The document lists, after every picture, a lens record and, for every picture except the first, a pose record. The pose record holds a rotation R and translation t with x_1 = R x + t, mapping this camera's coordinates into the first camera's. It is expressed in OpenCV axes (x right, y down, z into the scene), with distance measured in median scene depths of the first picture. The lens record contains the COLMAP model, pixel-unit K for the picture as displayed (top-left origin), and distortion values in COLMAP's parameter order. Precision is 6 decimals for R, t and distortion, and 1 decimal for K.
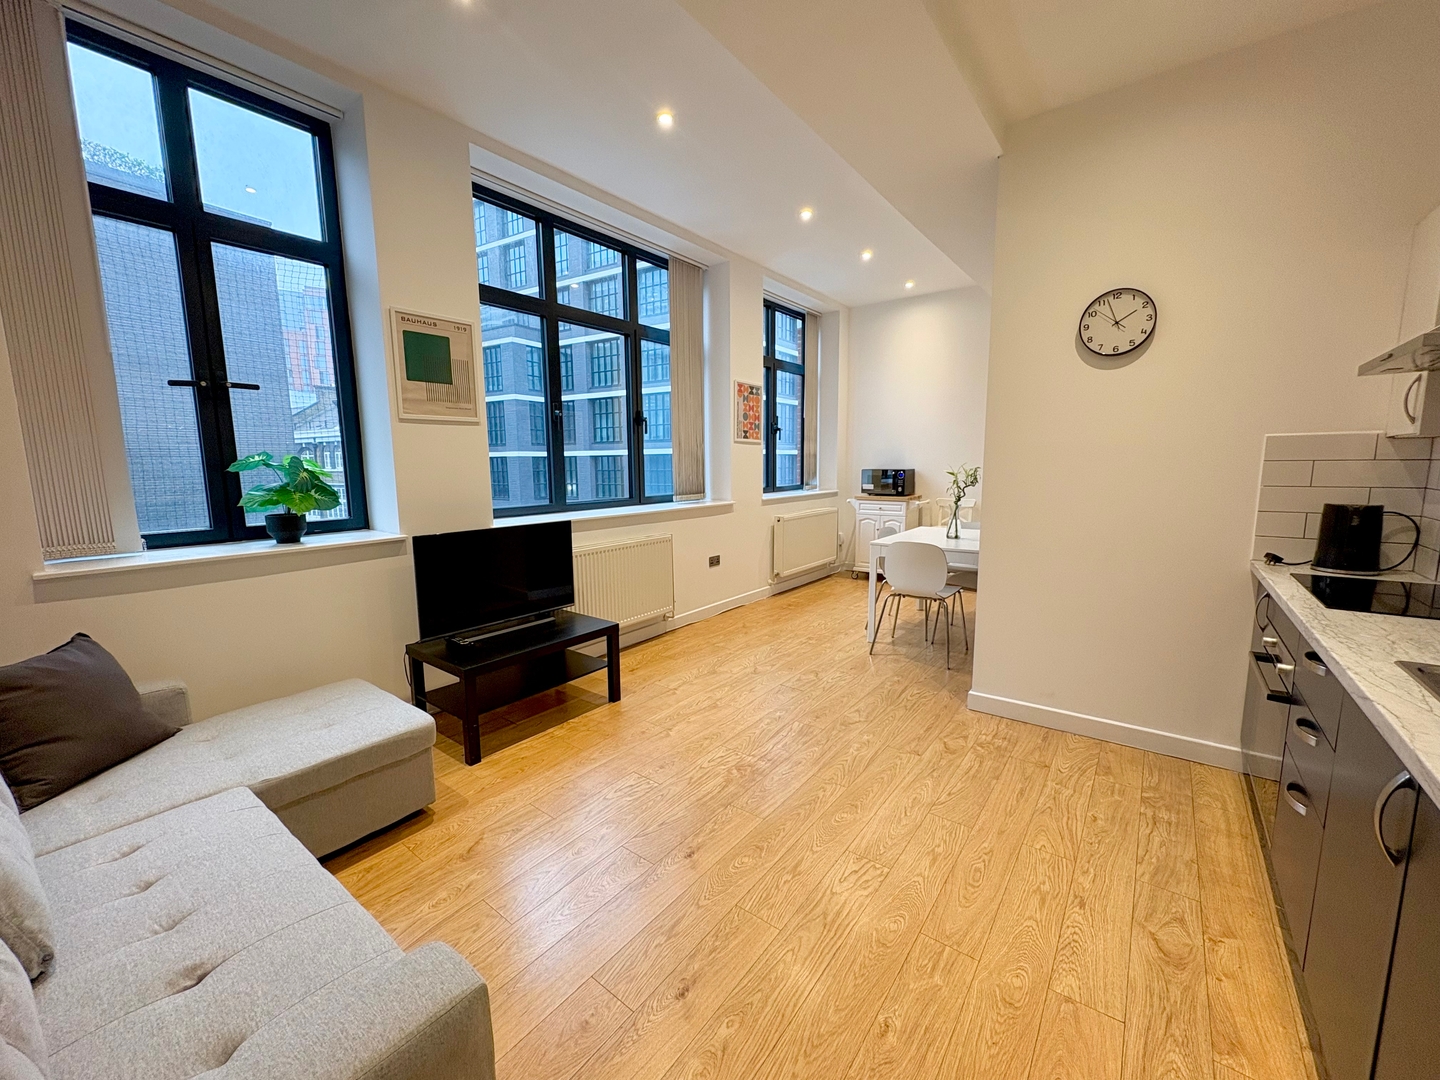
lens RADIAL K [[574.3, 0, 720.0], [0, 574.3, 540.0], [0, 0, 1]] dist [-0.000090, 0.000063]
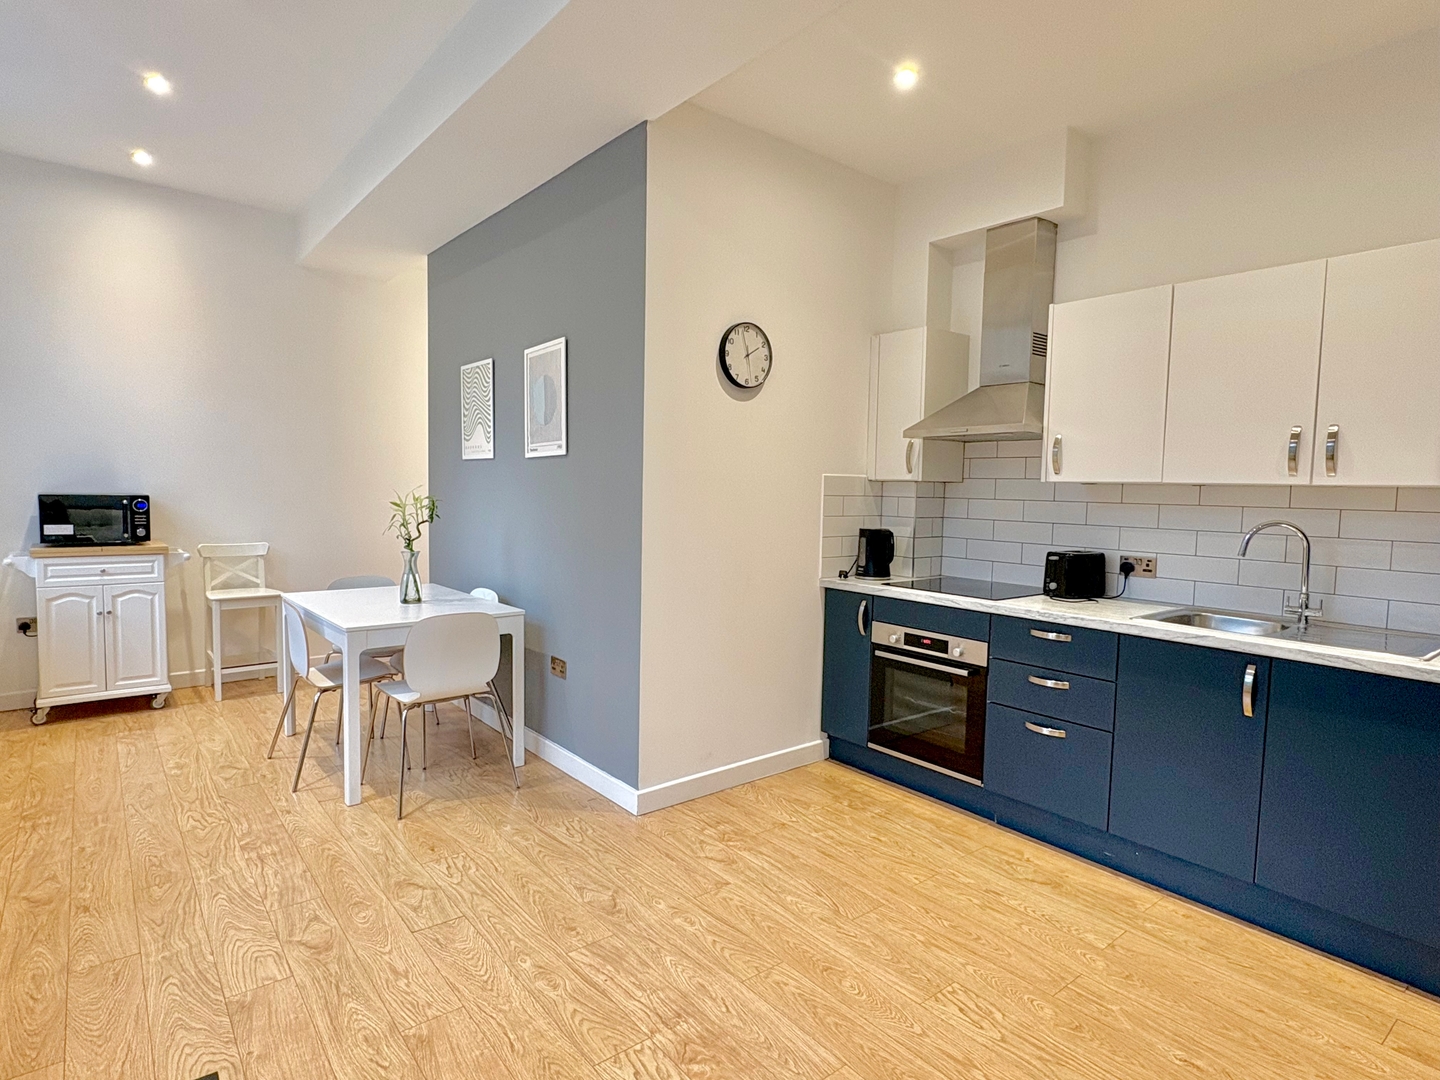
lens RADIAL K [[787.5, 0, 720.0], [0, 787.5, 540.0], [0, 0, 1]] dist [0.000189, 0.000280]
pose [[0.233527, -0.053449, 0.970880, -0.594415], [0.108892, 0.993645, 0.028511, -0.095687], [-0.966234, 0.099063, 0.237863, 0.681666]]
